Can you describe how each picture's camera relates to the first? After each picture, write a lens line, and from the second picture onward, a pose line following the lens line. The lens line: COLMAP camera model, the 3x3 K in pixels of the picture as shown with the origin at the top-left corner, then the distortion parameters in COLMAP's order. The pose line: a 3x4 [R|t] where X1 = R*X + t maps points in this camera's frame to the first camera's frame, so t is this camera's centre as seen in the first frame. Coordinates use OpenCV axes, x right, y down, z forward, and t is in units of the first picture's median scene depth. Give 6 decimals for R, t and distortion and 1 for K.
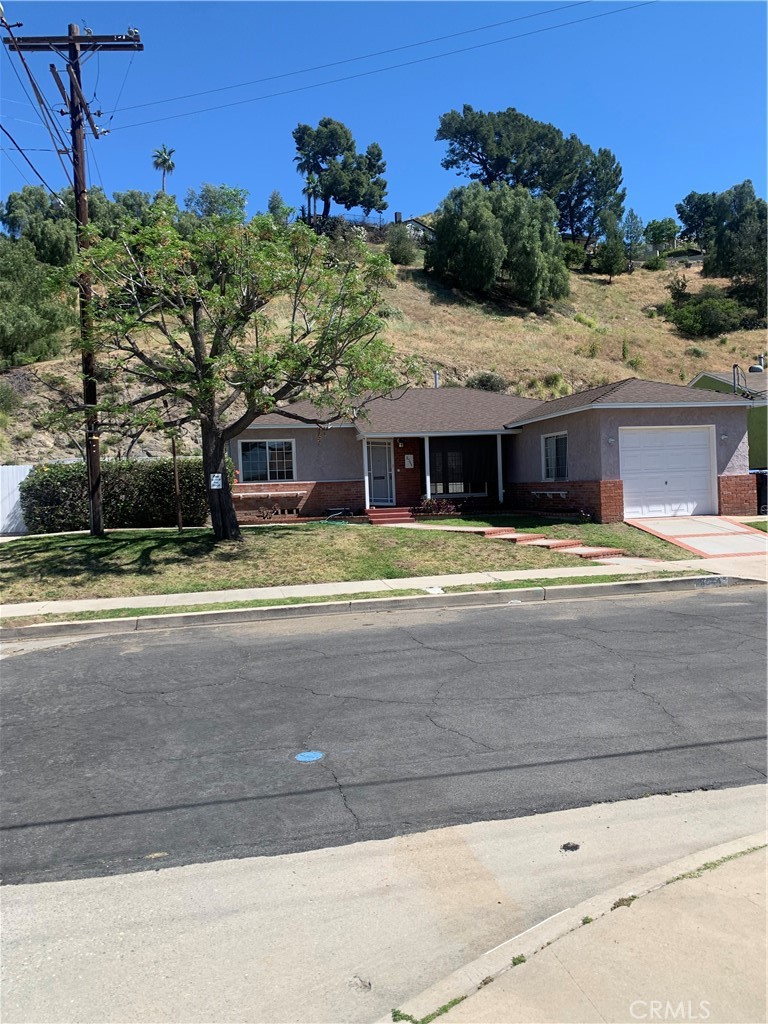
lens RADIAL K [[777.9, 0, 384.0], [0, 777.9, 512.0], [0, 0, 1]] dist [0.020869, -0.001454]
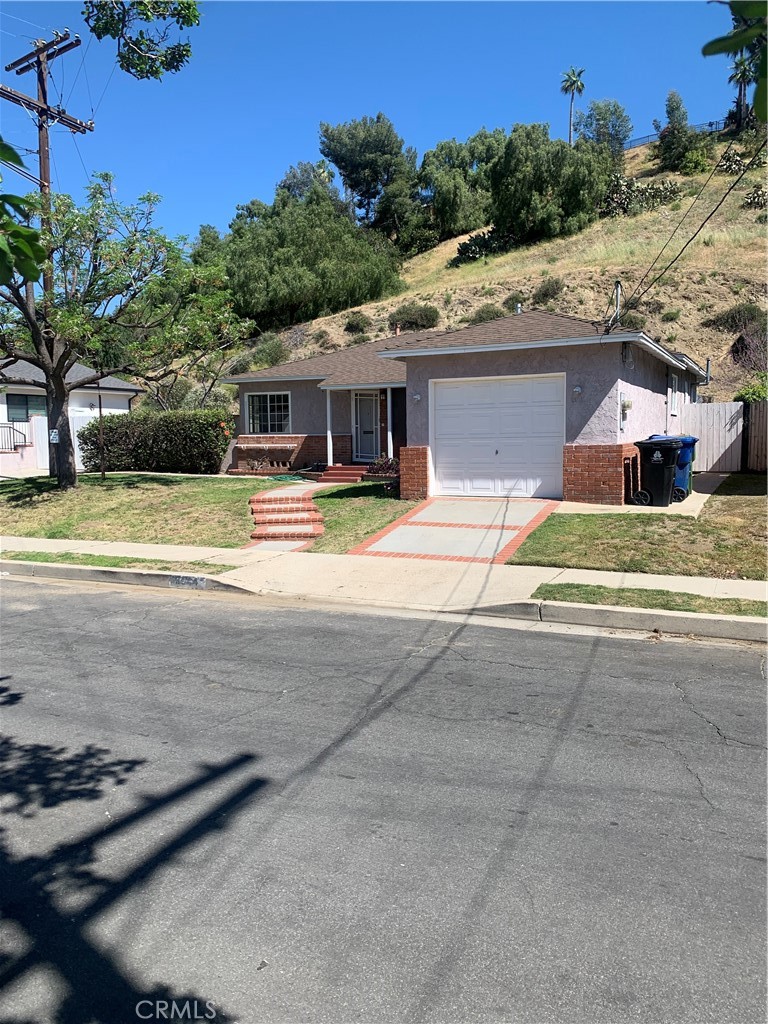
lens RADIAL K [[786.6, 0, 384.0], [0, 786.6, 512.0], [0, 0, 1]] dist [0.009974, -0.003139]
pose [[0.794166, 0.083902, -0.601881, 0.179755], [-0.035199, 0.995111, 0.092273, -0.011178], [0.606680, -0.052095, 0.793237, 0.079401]]
